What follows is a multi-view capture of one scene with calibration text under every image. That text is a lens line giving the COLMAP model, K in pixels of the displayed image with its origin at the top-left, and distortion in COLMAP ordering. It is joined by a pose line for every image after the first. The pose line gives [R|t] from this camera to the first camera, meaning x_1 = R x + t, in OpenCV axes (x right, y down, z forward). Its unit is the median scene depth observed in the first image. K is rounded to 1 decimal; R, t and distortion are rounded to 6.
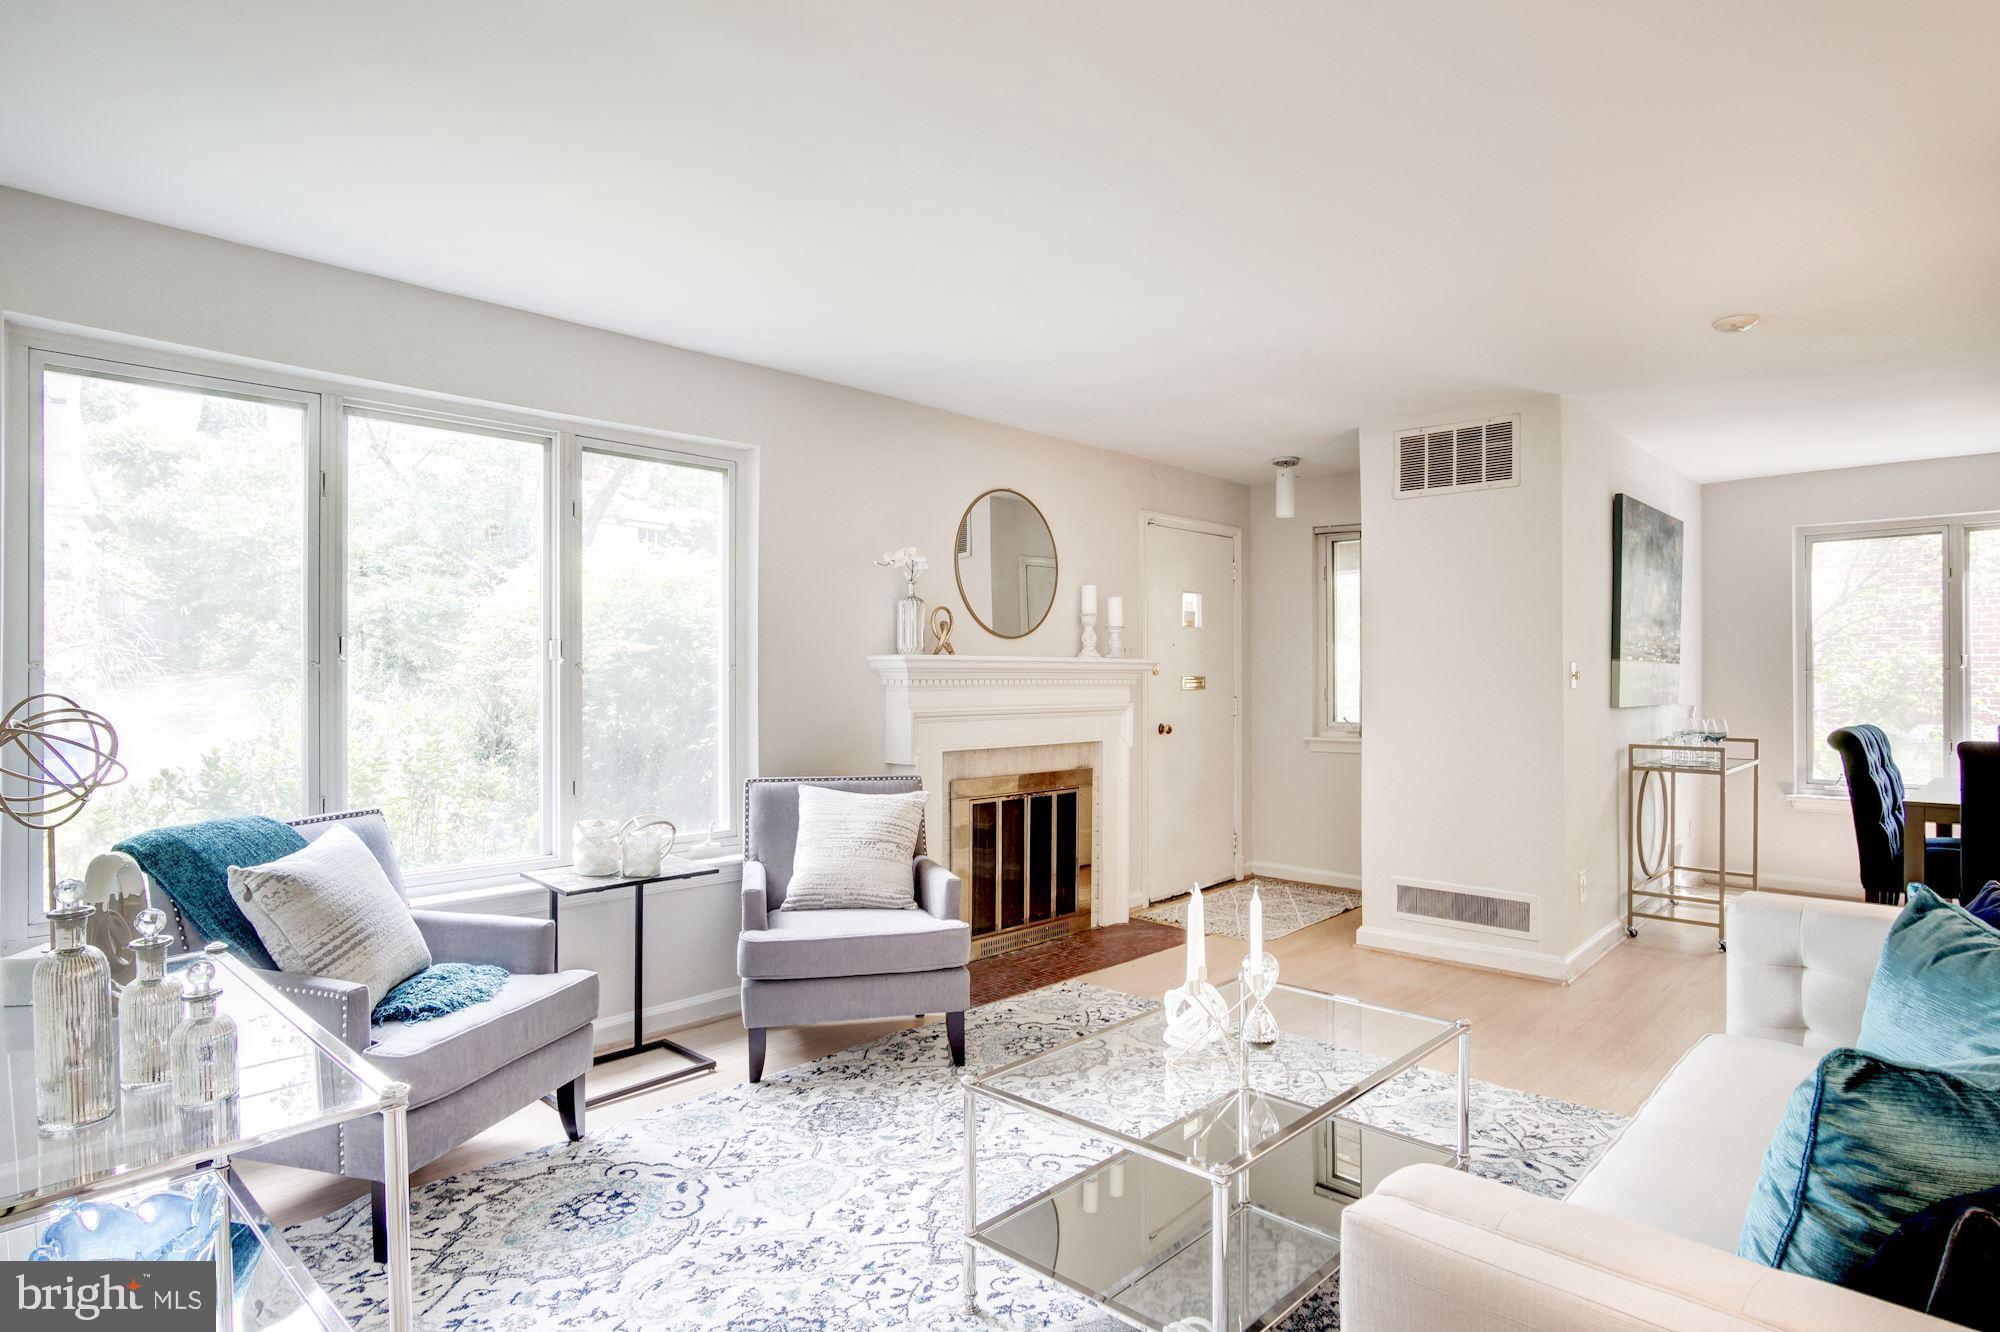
lens RADIAL K [[1065.5, 0, 996.8], [0, 1065.5, 673.2], [0, 0, 1]] dist [0.008956, 0.001125]
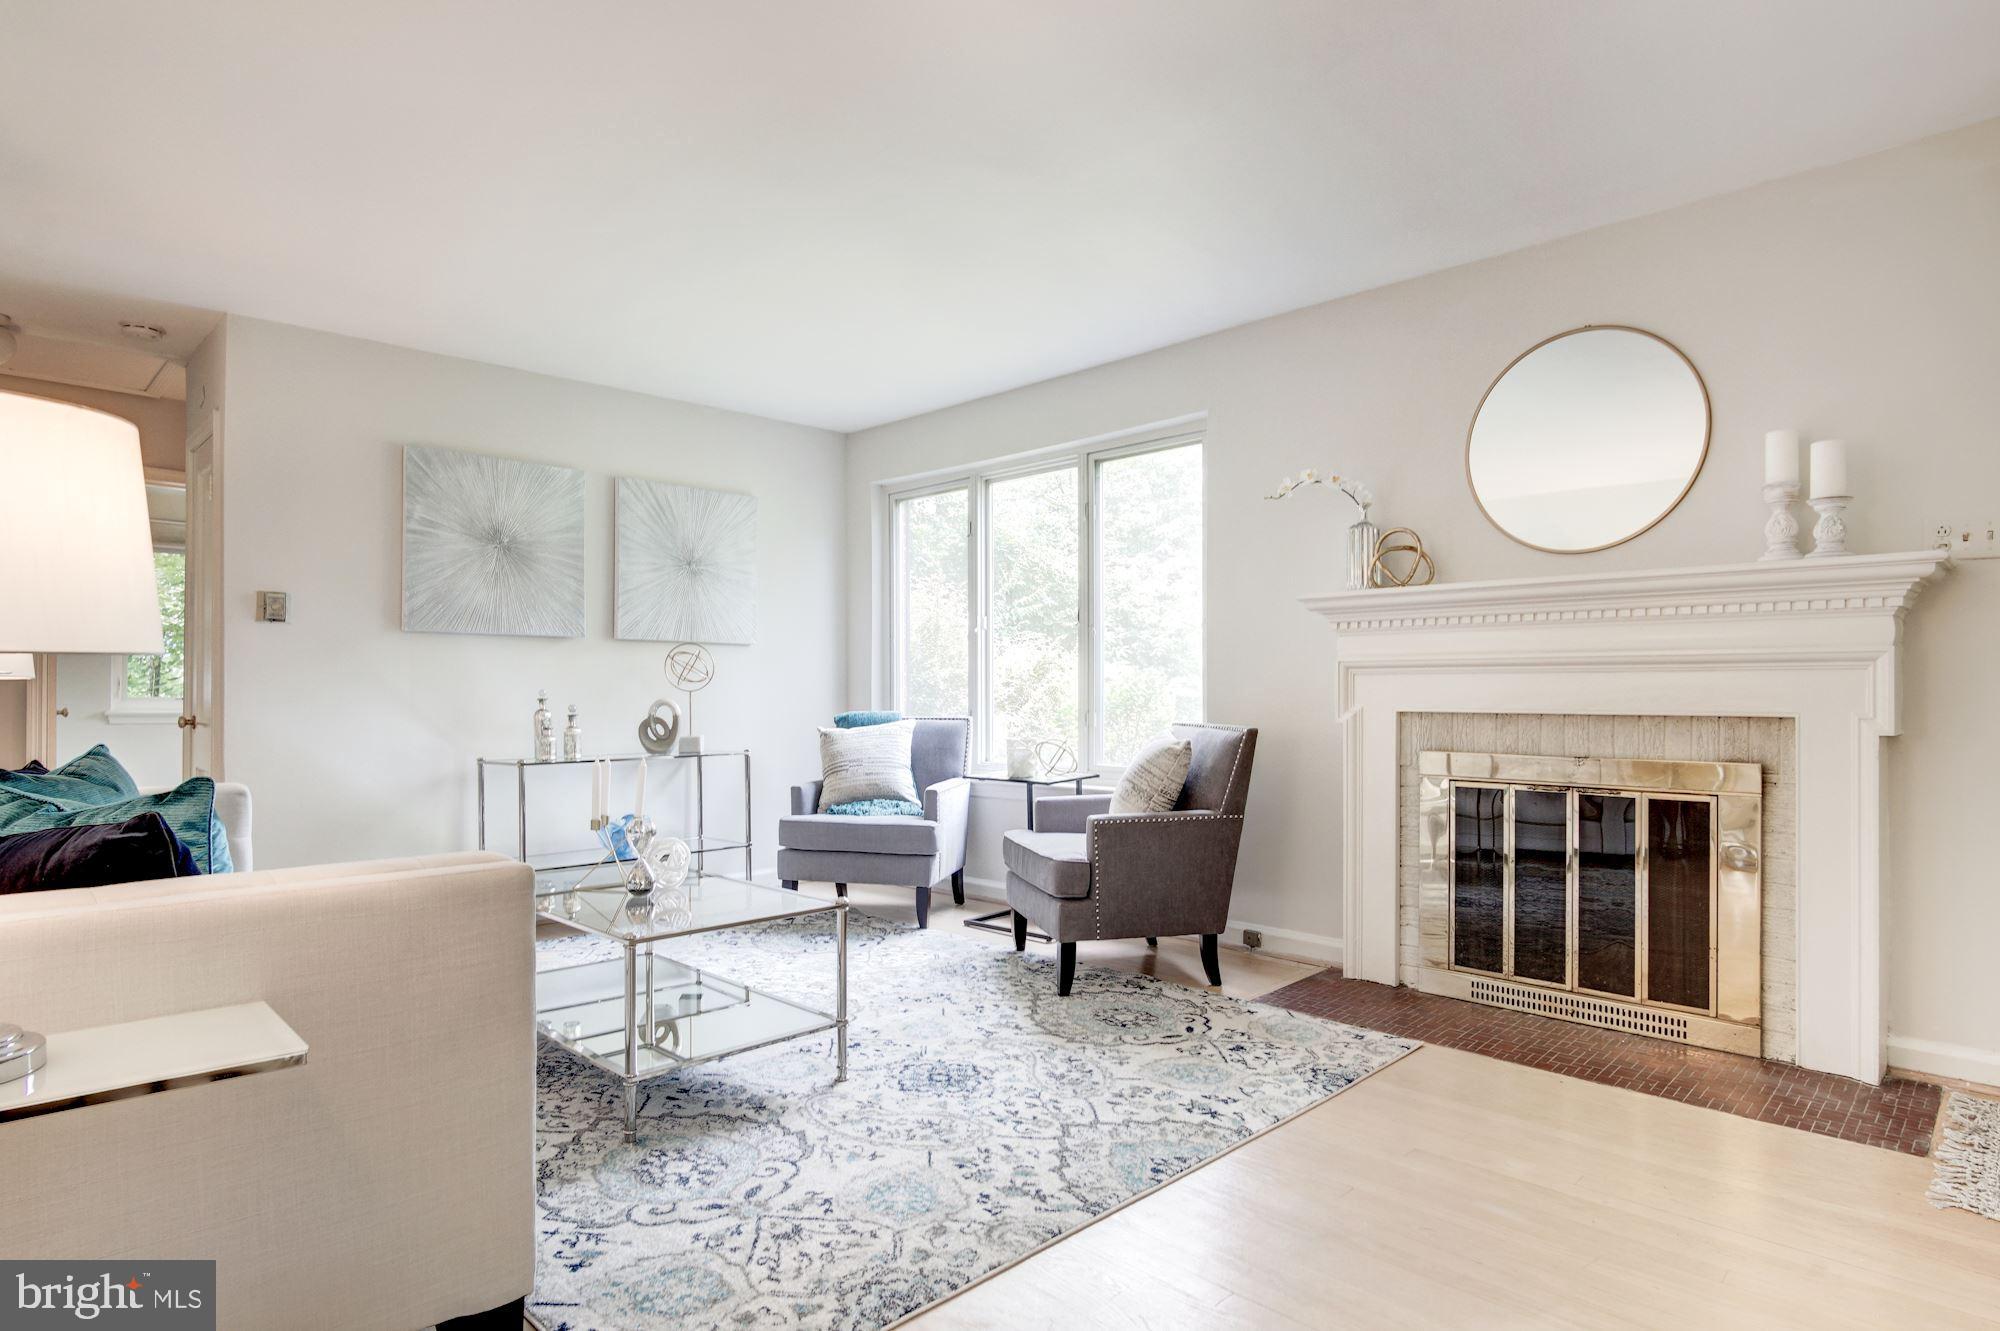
lens RADIAL K [[1065.5, 0, 996.8], [0, 1065.5, 672.7], [0, 0, 1]] dist [0.008956, 0.001125]
pose [[0.001521, -0.012916, -0.999915, 0.766797], [0.006135, 0.999898, -0.012907, 0.056318], [0.999980, -0.006115, 0.001600, 0.730175]]
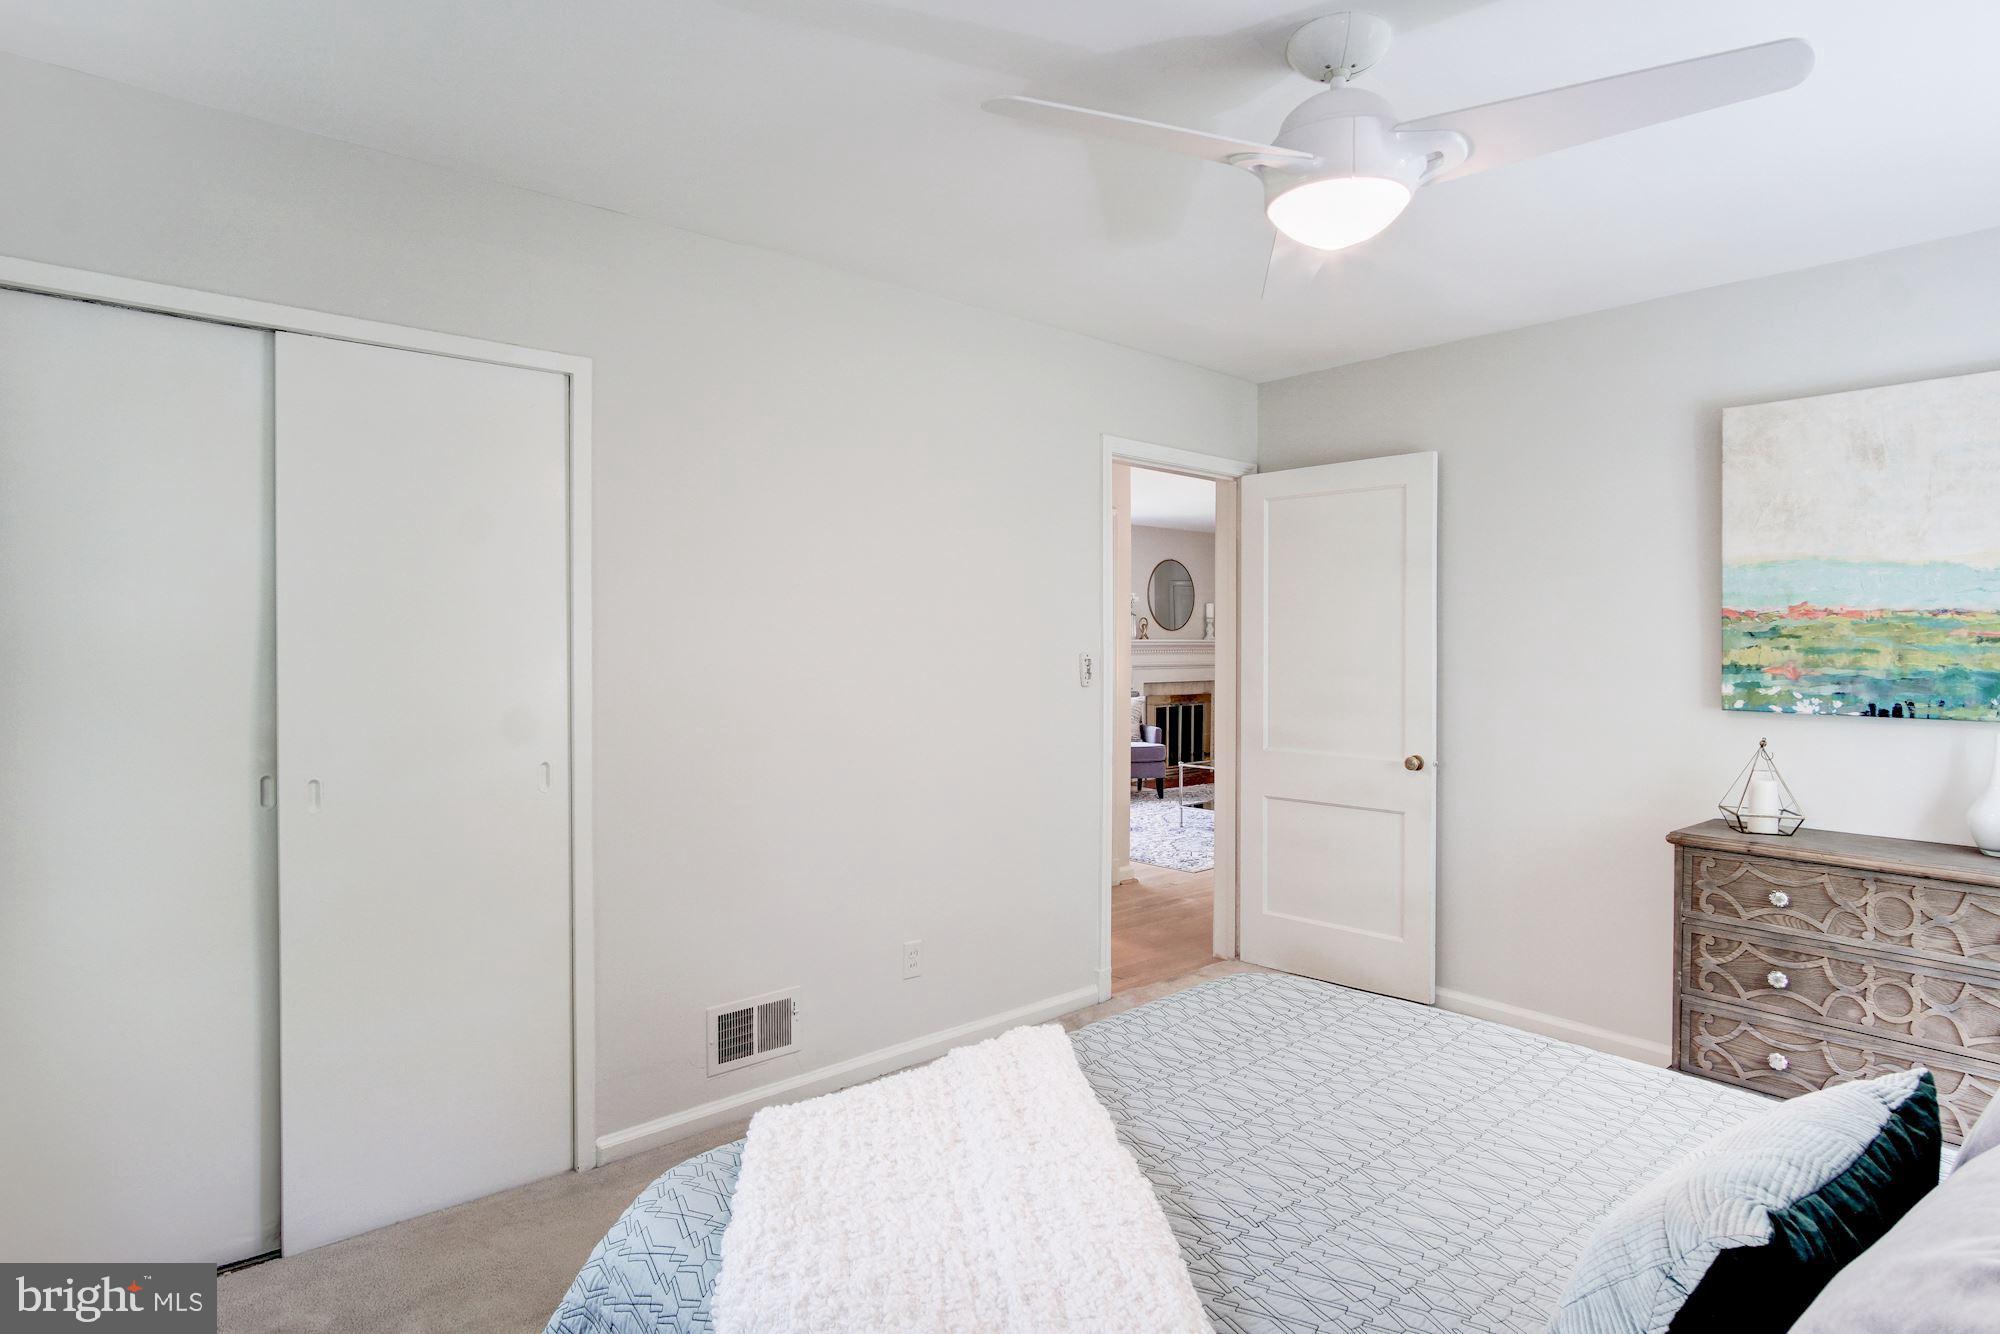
lens RADIAL K [[1065.5, 0, 996.8], [0, 1065.5, 674.2], [0, 0, 1]] dist [0.008956, 0.001125]
pose [[0.994858, -0.001387, -0.101274, -0.123953], [0.004246, 0.999599, 0.028014, -0.007482], [0.101194, -0.028299, 0.994464, -1.178015]]
